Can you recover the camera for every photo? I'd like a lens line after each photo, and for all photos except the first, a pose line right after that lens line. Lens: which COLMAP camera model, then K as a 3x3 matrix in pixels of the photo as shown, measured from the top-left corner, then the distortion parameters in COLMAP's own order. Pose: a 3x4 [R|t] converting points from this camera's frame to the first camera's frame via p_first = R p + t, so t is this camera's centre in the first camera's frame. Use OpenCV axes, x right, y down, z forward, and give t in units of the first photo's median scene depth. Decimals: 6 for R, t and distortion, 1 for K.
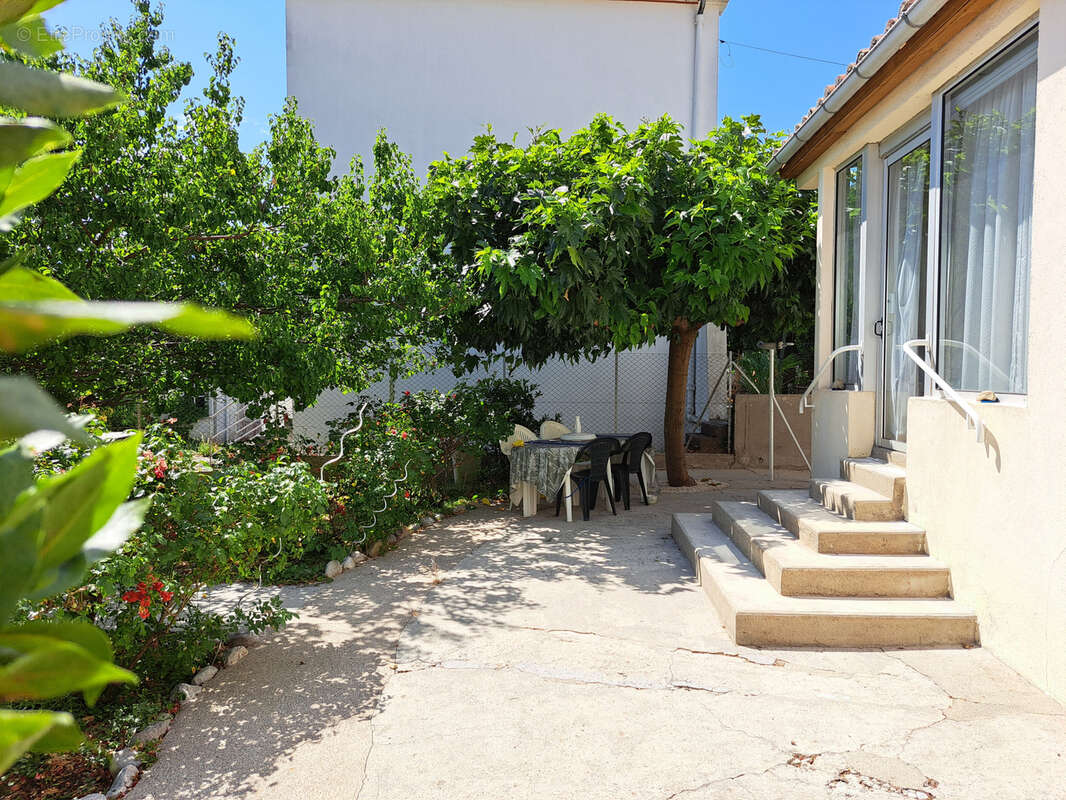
lens RADIAL K [[780.5, 0, 553.3], [0, 780.5, 376.5], [0, 0, 1]] dist [0.067070, -0.062847]
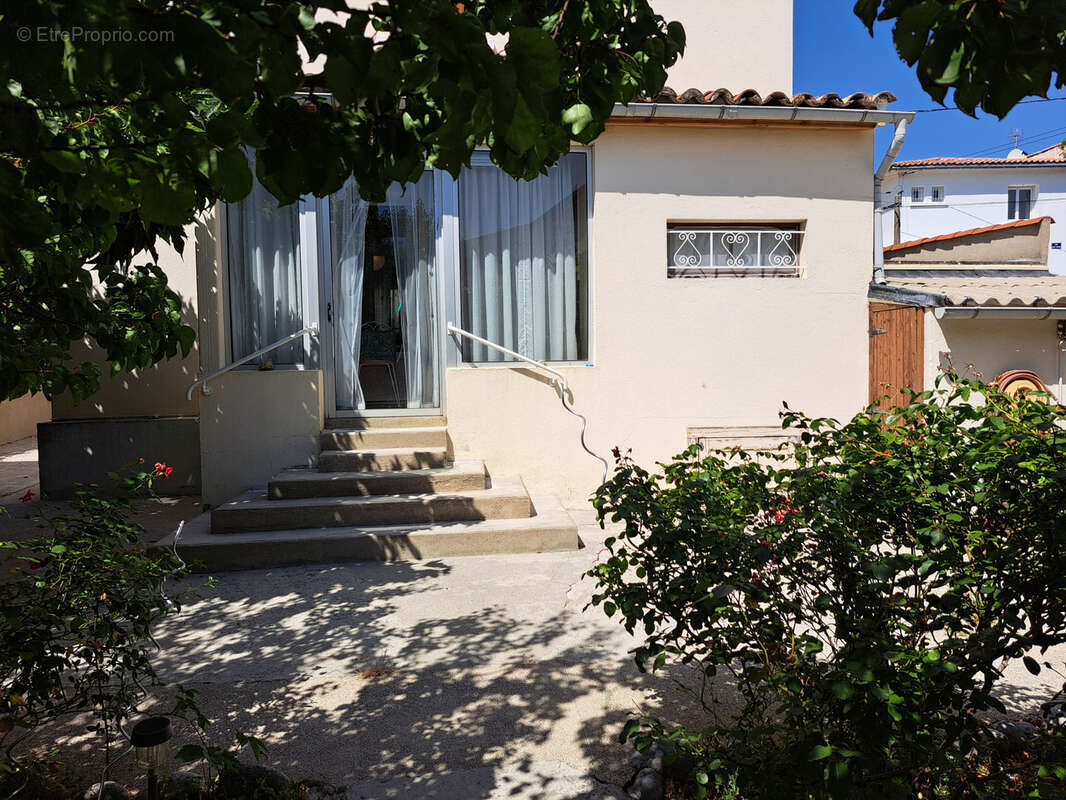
lens RADIAL K [[780.5, 0, 553.3], [0, 780.5, 376.5], [0, 0, 1]] dist [0.067070, -0.062847]
pose [[-0.196217, -0.011701, 0.980491, -0.841288], [0.024578, 0.999556, 0.016847, 0.020532], [-0.980252, 0.027404, -0.195843, 1.044354]]
